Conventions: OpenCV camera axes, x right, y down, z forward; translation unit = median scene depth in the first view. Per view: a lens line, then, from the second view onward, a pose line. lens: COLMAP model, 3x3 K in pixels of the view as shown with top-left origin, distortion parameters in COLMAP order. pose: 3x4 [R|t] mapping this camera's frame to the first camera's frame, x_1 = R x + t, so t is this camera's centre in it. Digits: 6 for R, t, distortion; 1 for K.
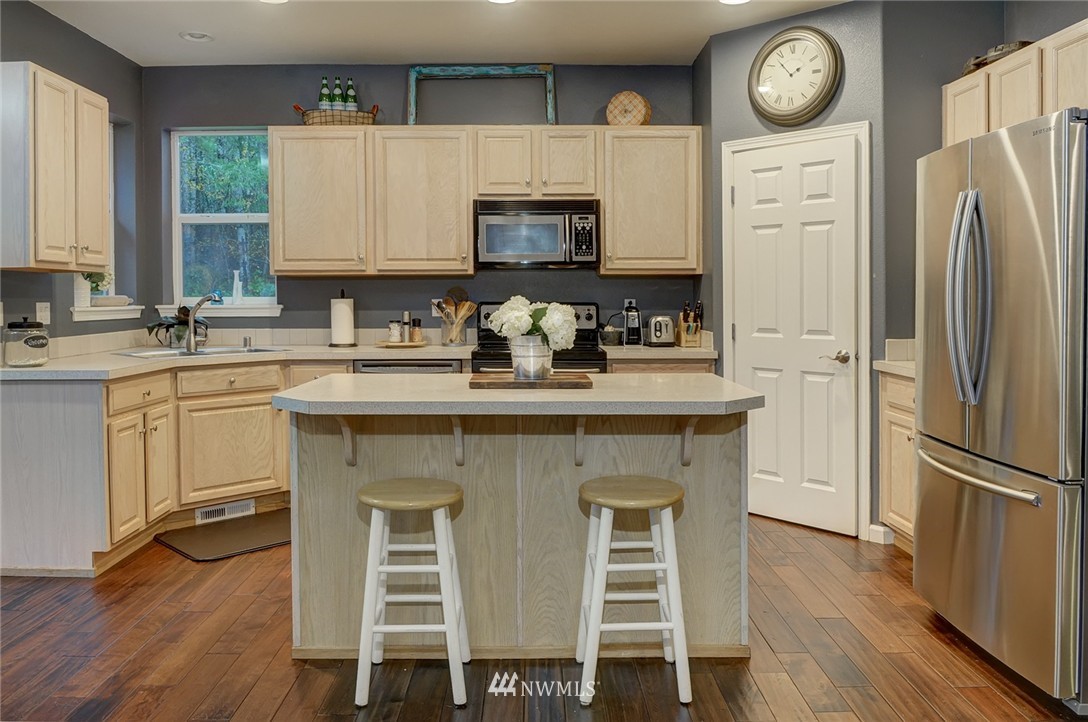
lens RADIAL K [[835.9, 0, 542.3], [0, 835.9, 338.3], [0, 0, 1]] dist [-0.000141, -0.081752]
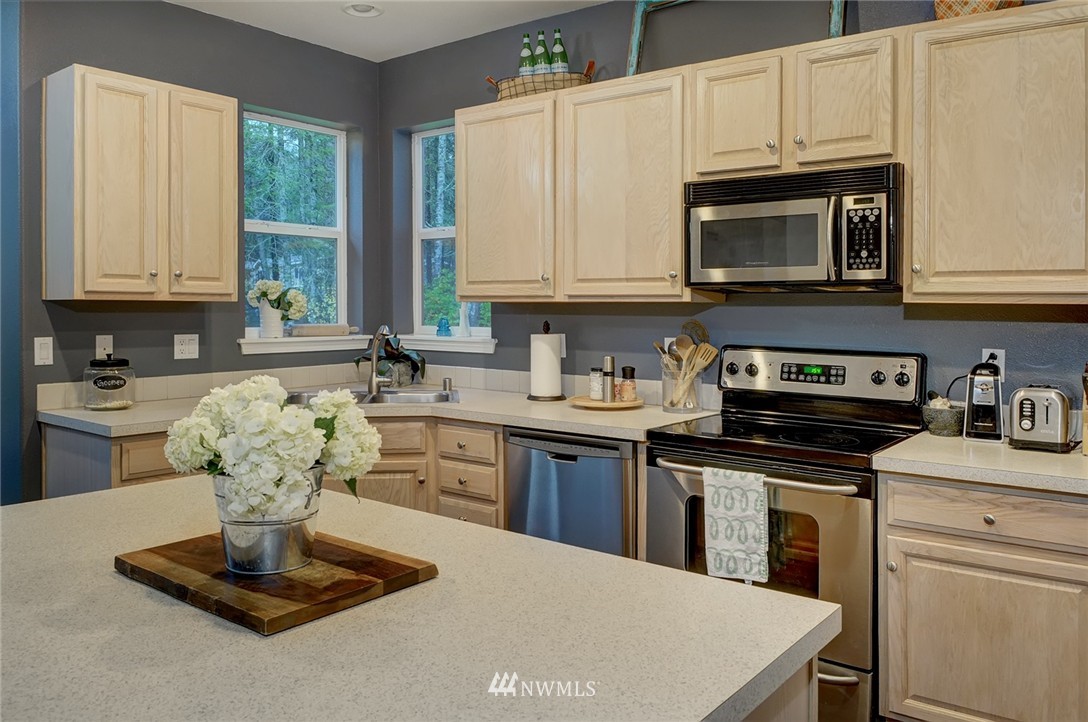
lens RADIAL K [[835.9, 0, 542.3], [0, 835.9, 338.3], [0, 0, 1]] dist [-0.000141, -0.081752]
pose [[0.779230, 0.031987, -0.625921, 0.224322], [-0.038699, 0.999247, 0.002888, -0.047183], [0.625542, 0.021972, 0.779881, 0.443349]]
